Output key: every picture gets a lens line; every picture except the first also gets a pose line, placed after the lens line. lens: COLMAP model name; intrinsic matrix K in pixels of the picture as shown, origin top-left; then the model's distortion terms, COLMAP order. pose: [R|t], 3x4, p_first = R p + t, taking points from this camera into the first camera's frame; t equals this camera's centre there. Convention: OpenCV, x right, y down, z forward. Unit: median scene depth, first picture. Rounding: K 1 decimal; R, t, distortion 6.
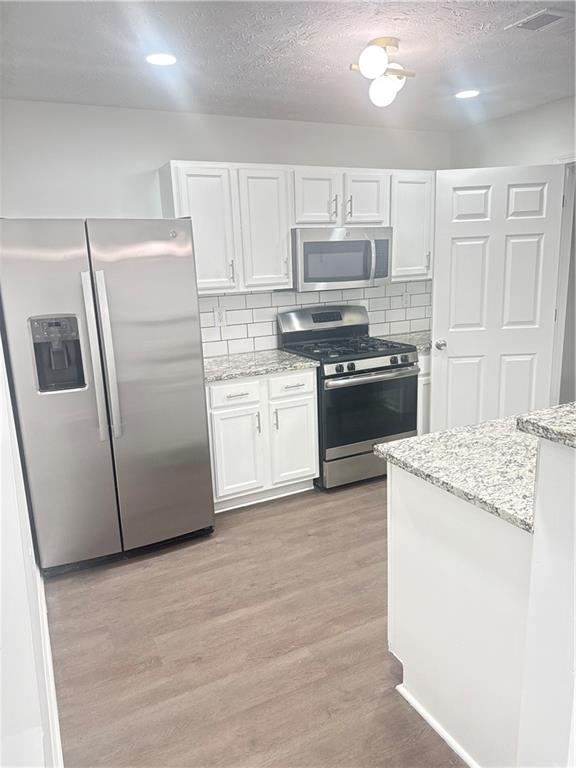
lens RADIAL K [[545.1, 0, 288.0], [0, 545.1, 384.0], [0, 0, 1]] dist [0.138123, -0.247474]
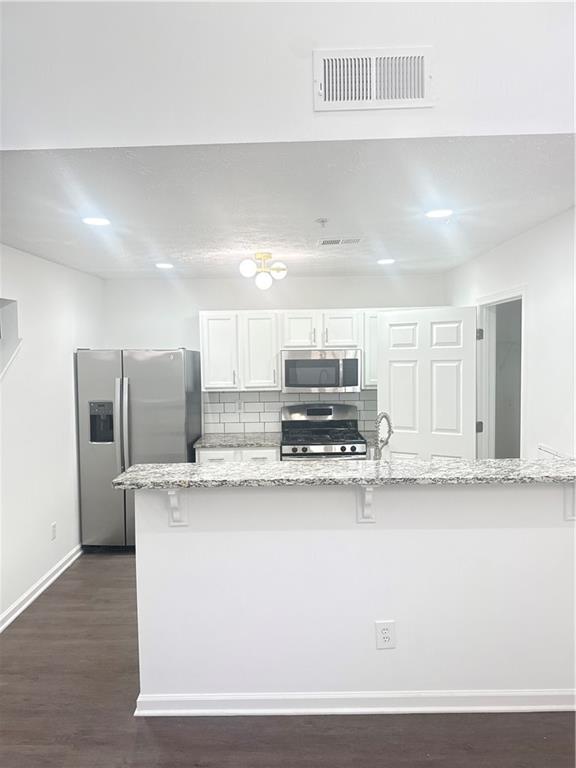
lens RADIAL K [[545.1, 0, 288.0], [0, 545.1, 384.0], [0, 0, 1]] dist [0.138123, -0.247474]
pose [[0.889684, 0.052960, -0.453495, 0.688118], [-0.119659, 0.985578, -0.119654, -0.024263], [0.440618, 0.160719, 0.883191, -0.254599]]
